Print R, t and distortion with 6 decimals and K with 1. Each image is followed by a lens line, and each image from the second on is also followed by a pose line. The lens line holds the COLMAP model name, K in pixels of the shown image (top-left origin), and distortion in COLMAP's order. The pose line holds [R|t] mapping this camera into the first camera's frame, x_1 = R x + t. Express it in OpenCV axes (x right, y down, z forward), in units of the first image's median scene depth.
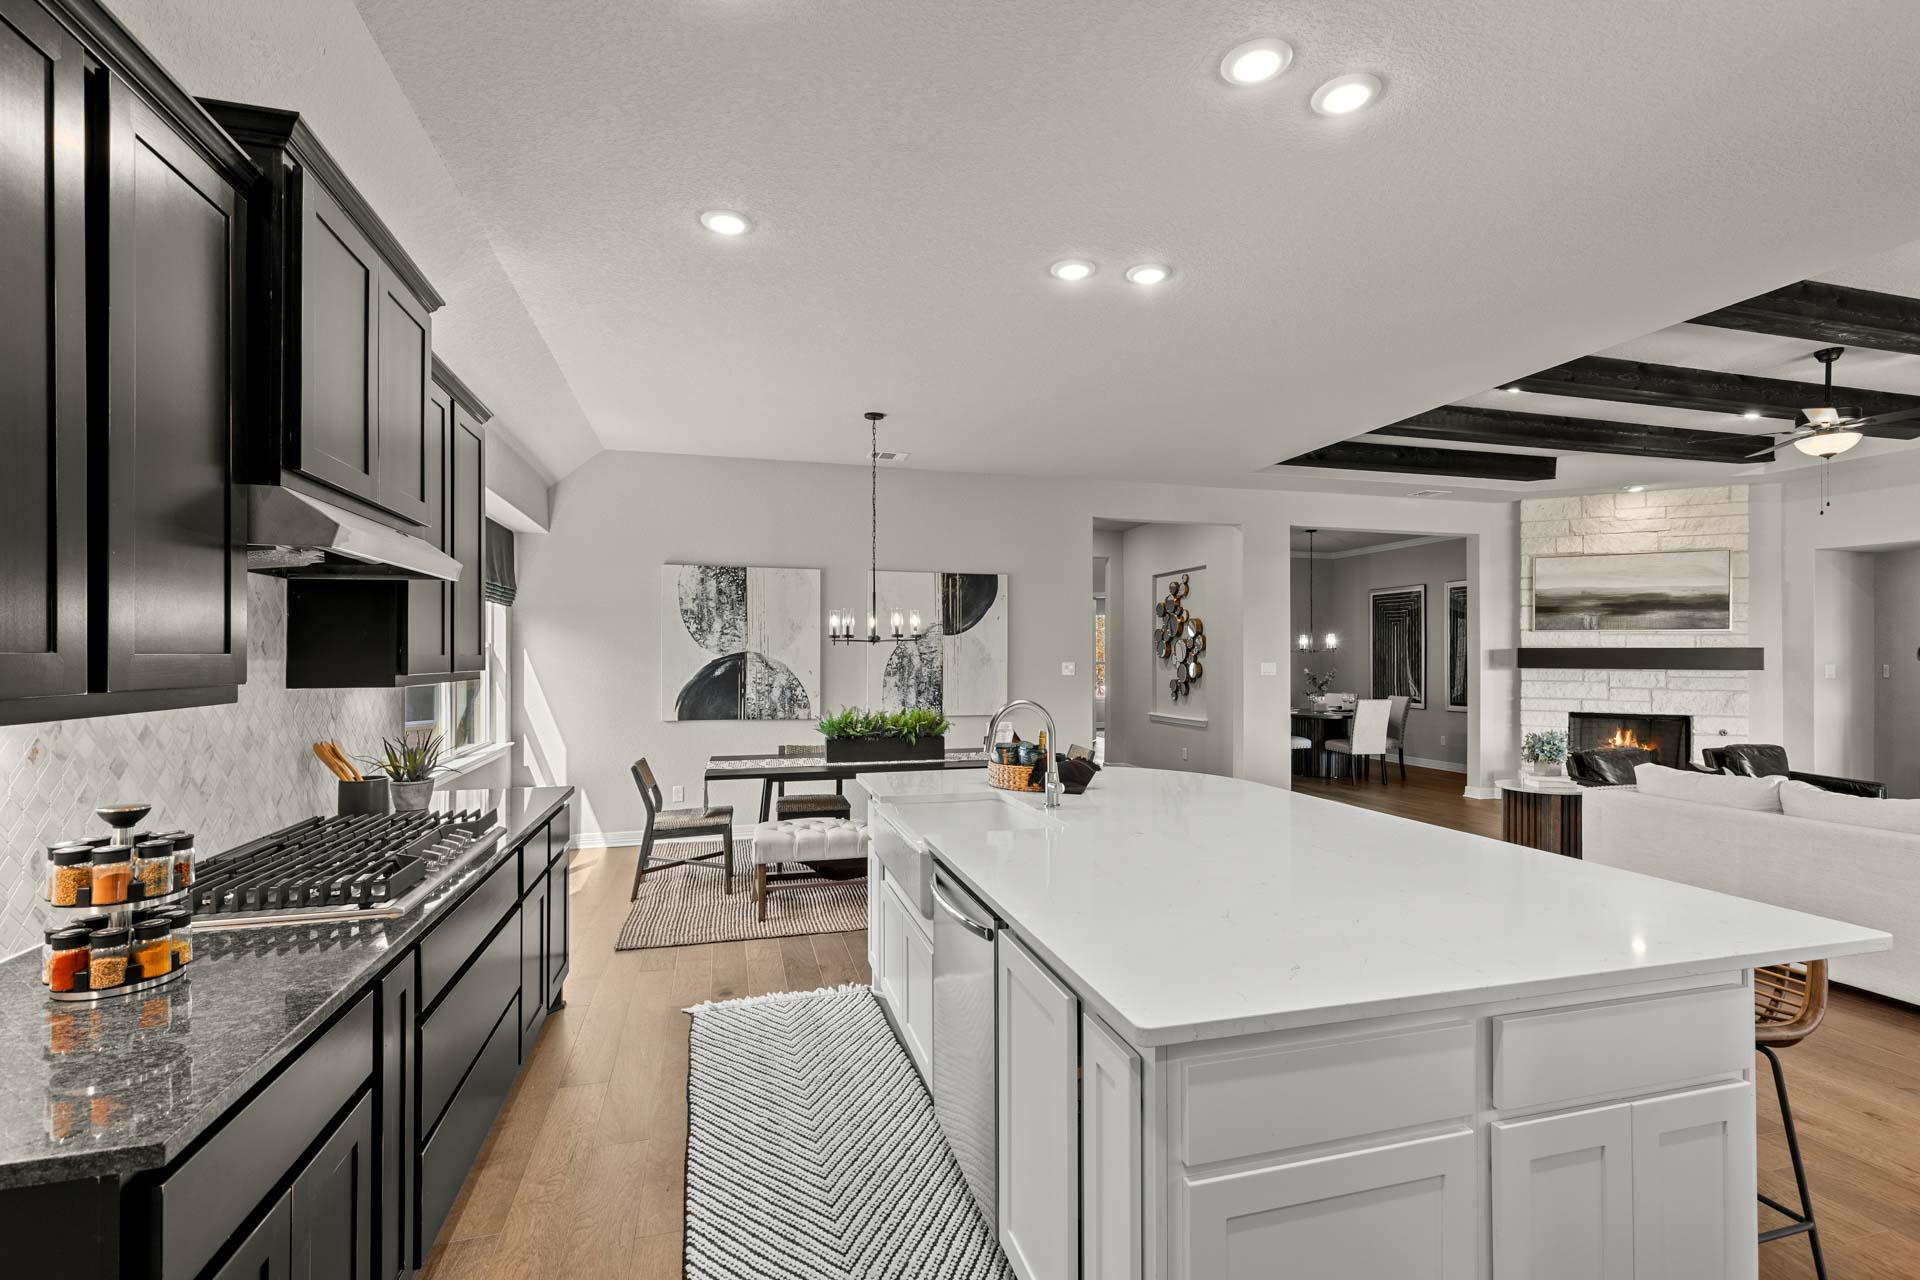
lens RADIAL K [[860.0, 0, 956.8], [0, 860.0, 645.8], [0, 0, 1]] dist [0.001093, -0.000384]
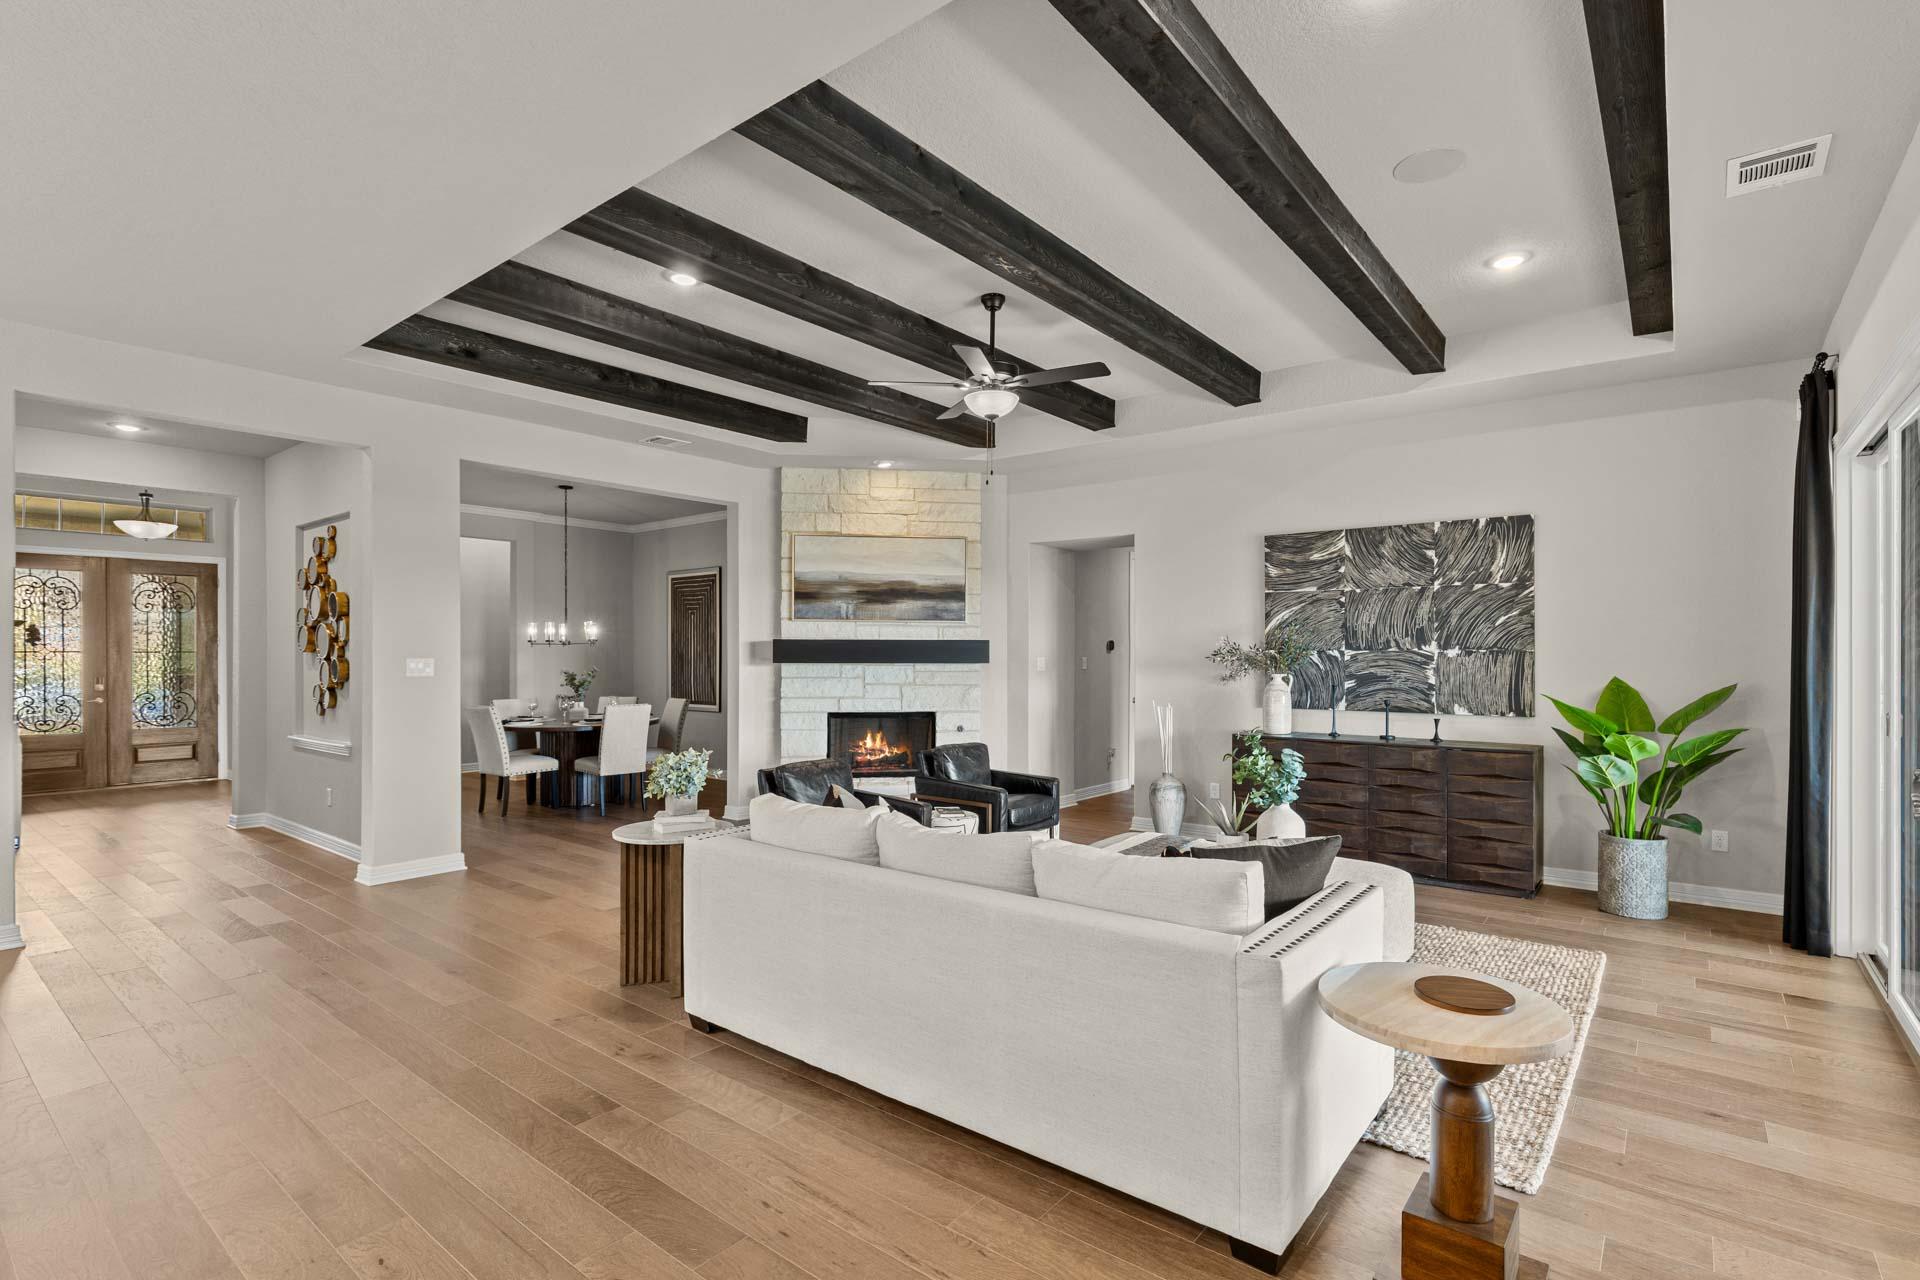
lens RADIAL K [[913.5, 0, 958.6], [0, 913.5, 644.2], [0, 0, 1]] dist [-0.000746, 0.000292]
pose [[0.808506, 0.003780, 0.588476, 0.275779], [-0.005446, 0.999985, 0.001060, 0.005339], [-0.588463, -0.004062, 0.808514, 0.168502]]
